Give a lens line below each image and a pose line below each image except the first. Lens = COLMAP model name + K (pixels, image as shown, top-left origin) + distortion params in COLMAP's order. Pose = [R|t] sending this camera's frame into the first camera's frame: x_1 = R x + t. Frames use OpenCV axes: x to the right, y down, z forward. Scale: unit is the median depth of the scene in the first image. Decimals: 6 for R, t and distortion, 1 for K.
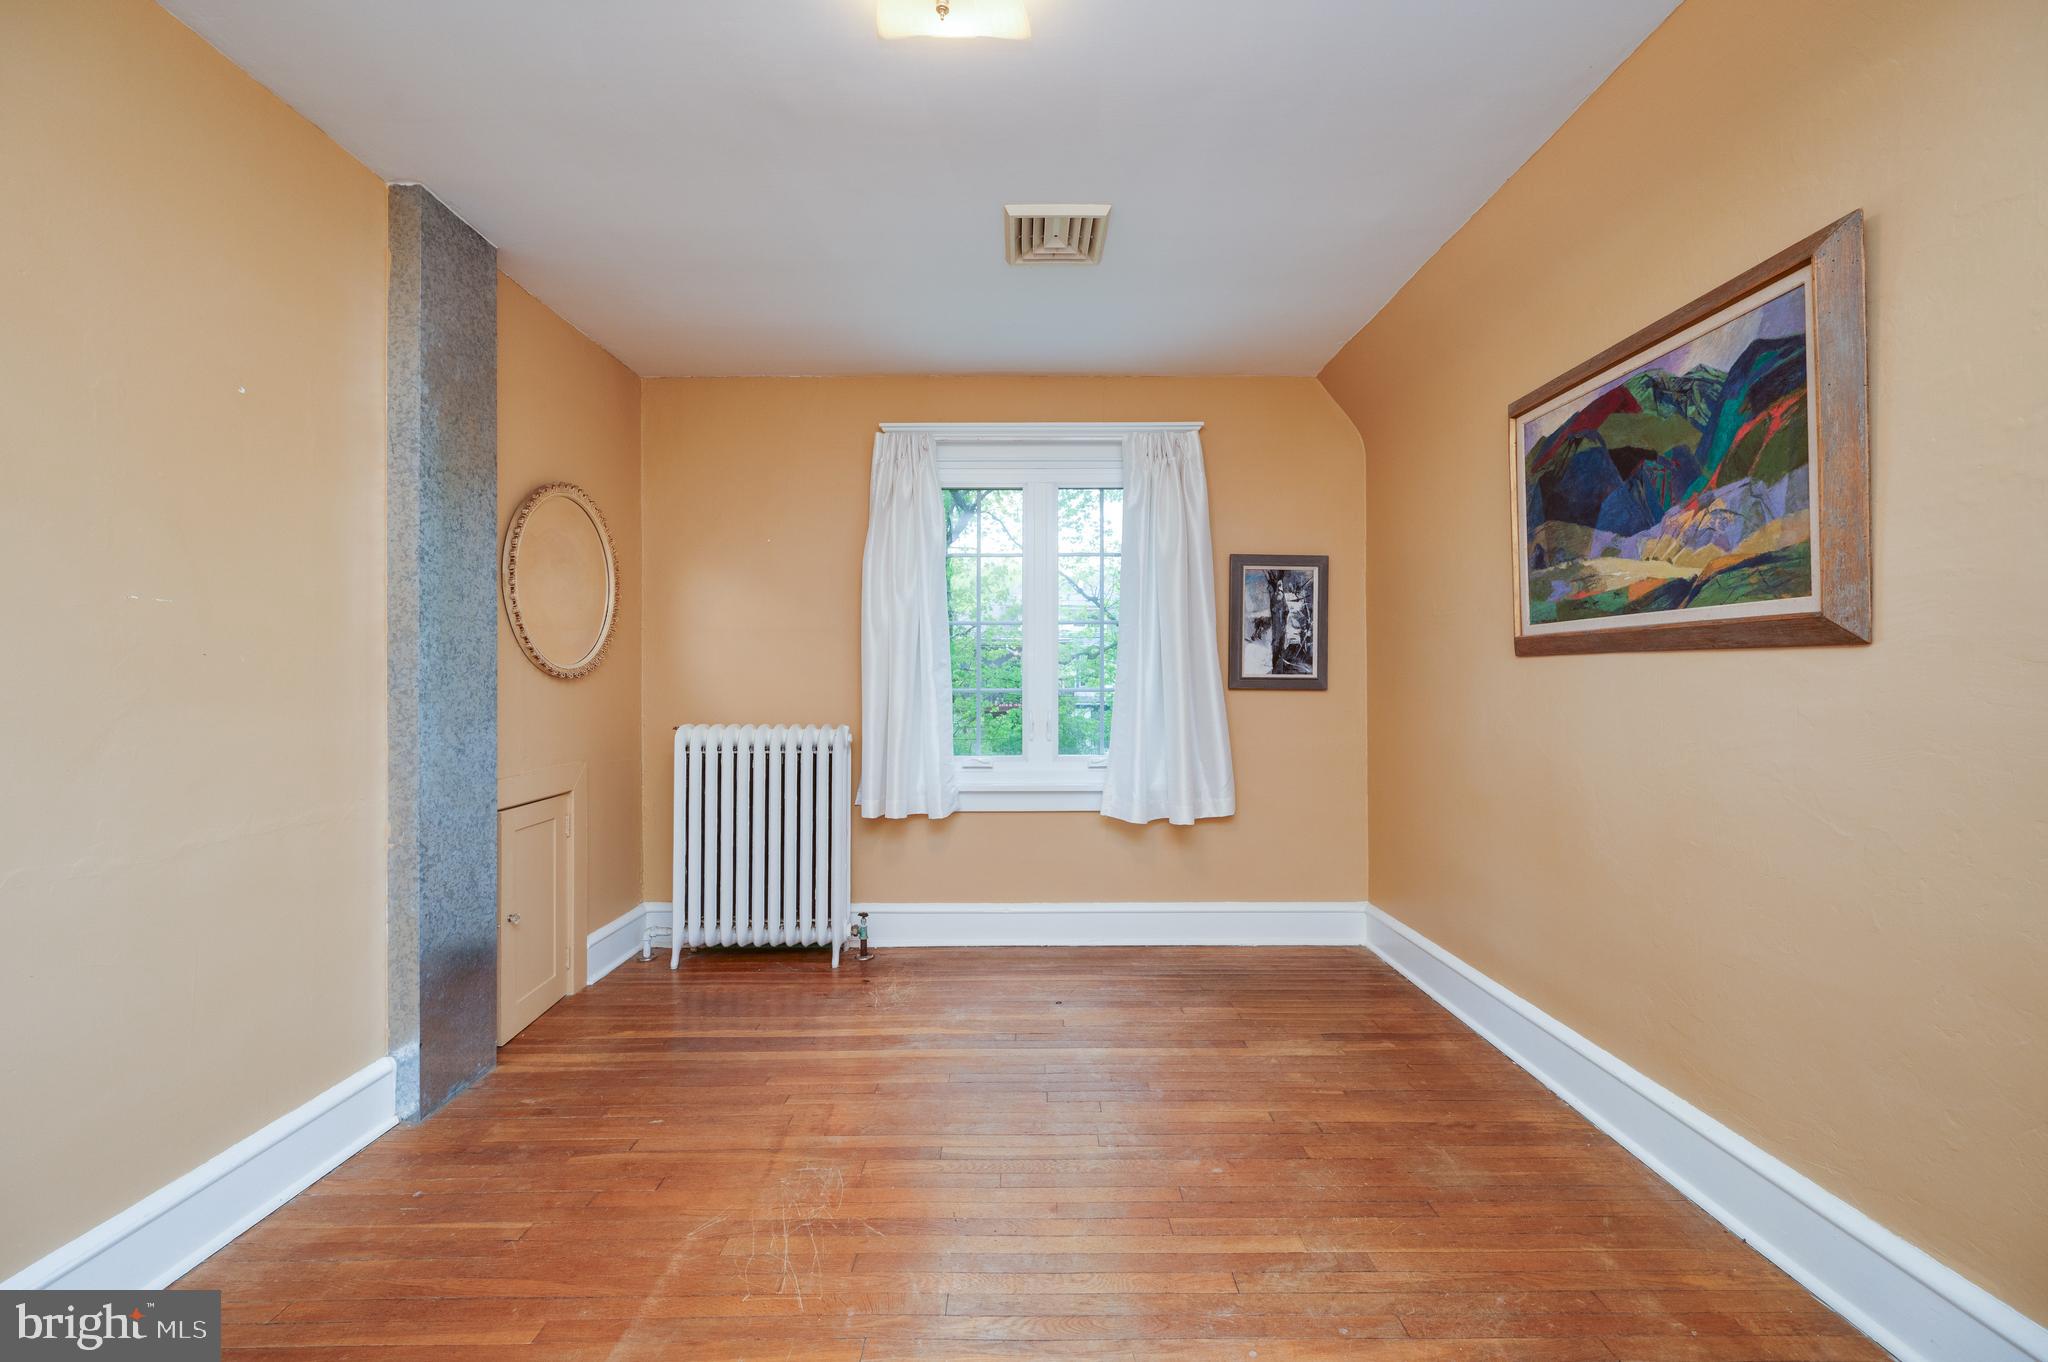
lens RADIAL K [[803.4, 0, 1032.3], [0, 803.4, 683.5], [0, 0, 1]] dist [-0.001008, -0.000611]
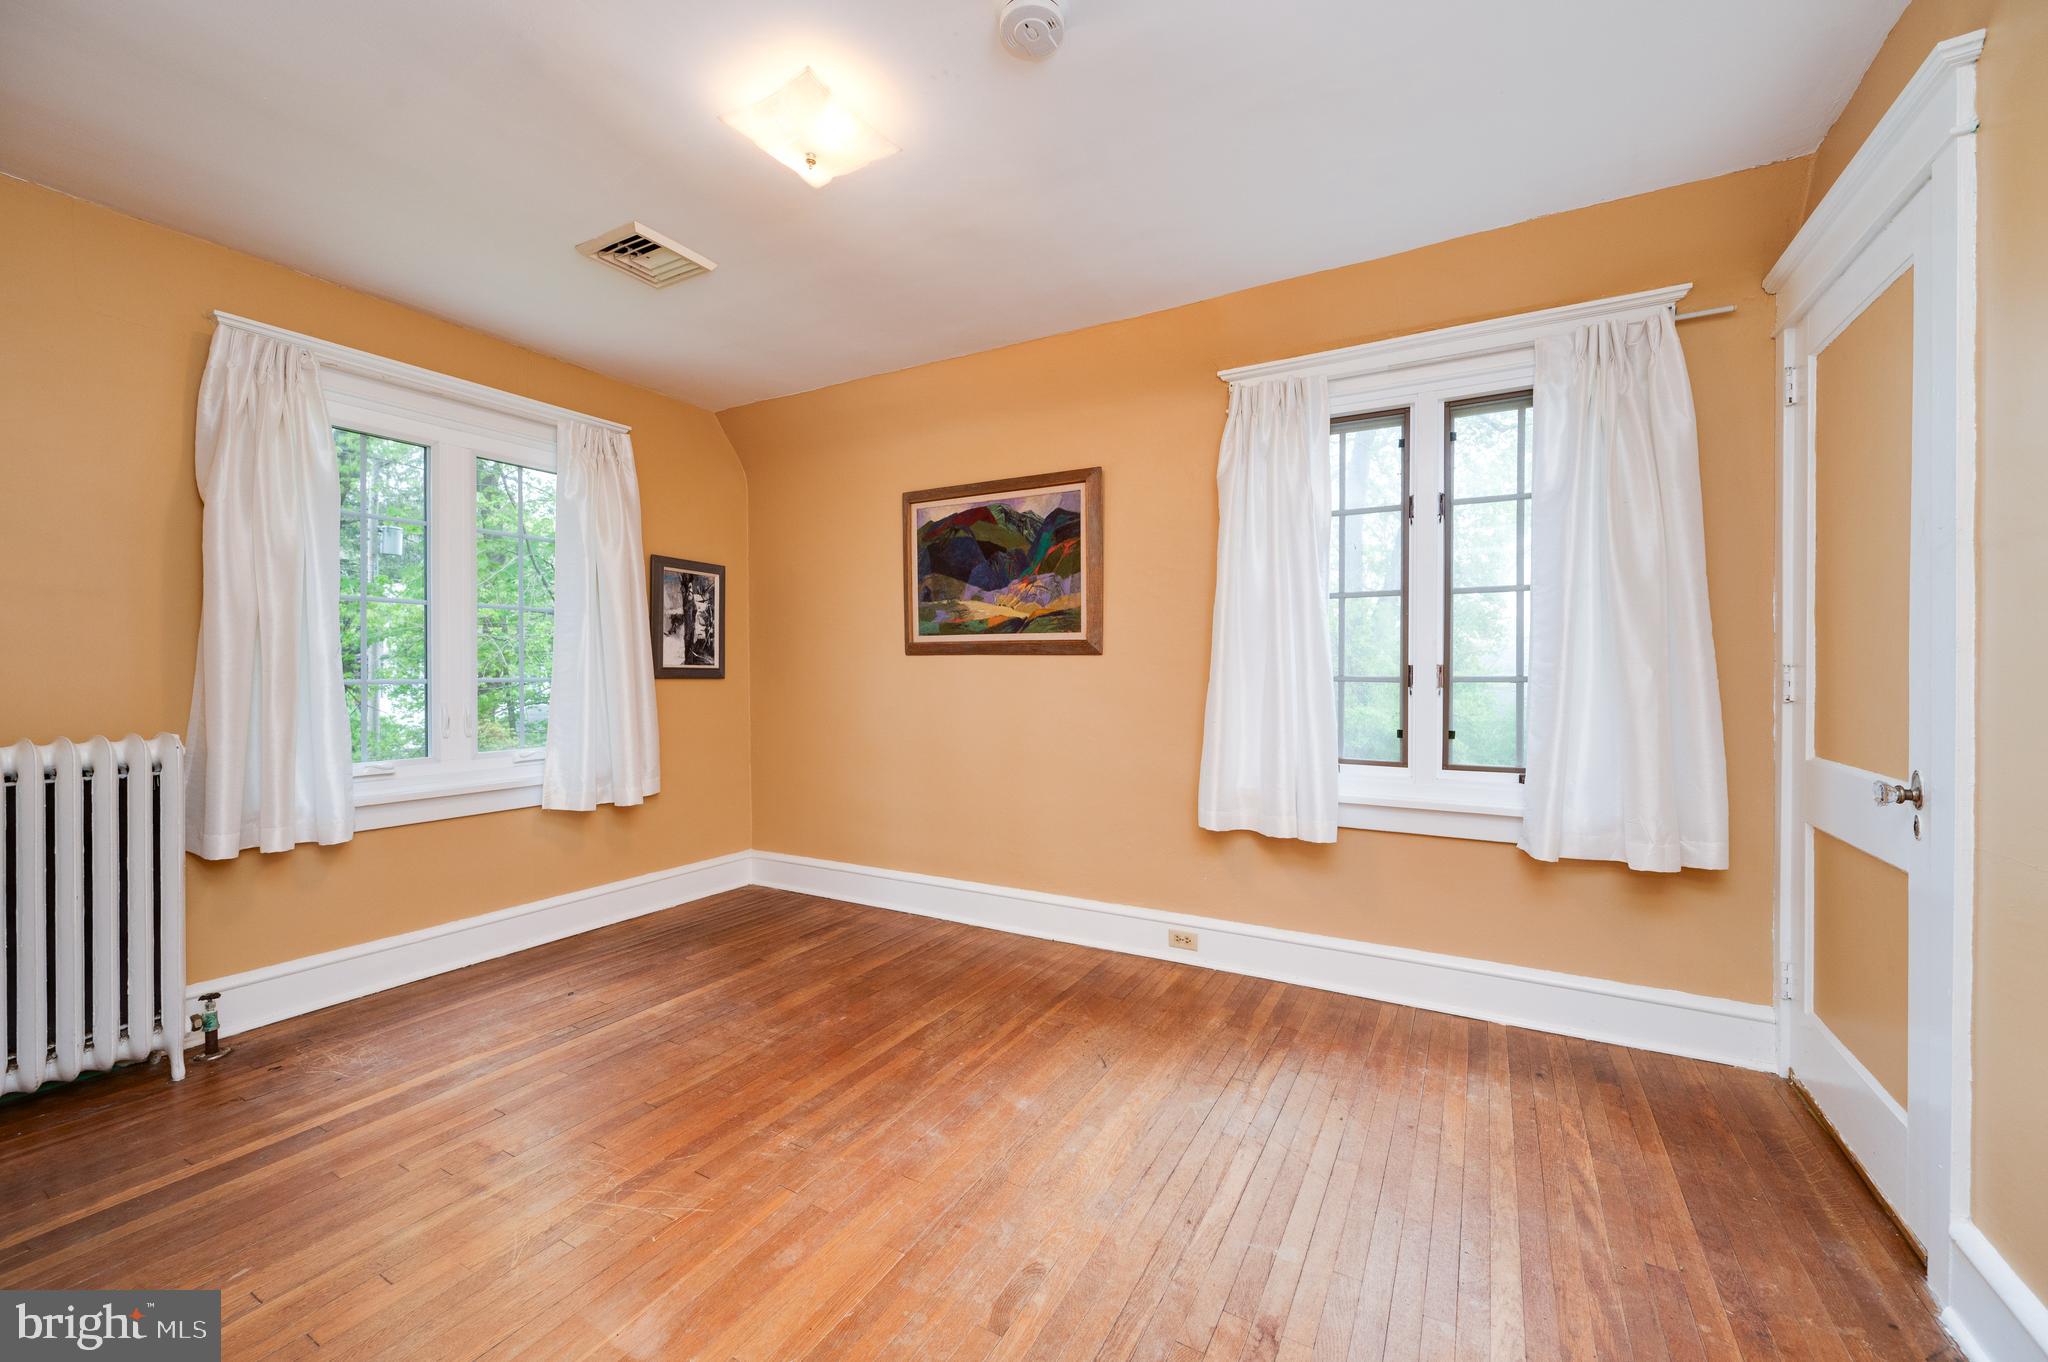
lens RADIAL K [[803.4, 0, 1032.3], [0, 803.4, 683.5], [0, 0, 1]] dist [-0.001008, -0.000611]
pose [[0.491340, -0.011628, 0.870890, -0.630108], [0.002135, 0.999924, 0.012147, 0.002894], [-0.870965, -0.004109, 0.491328, 0.017604]]
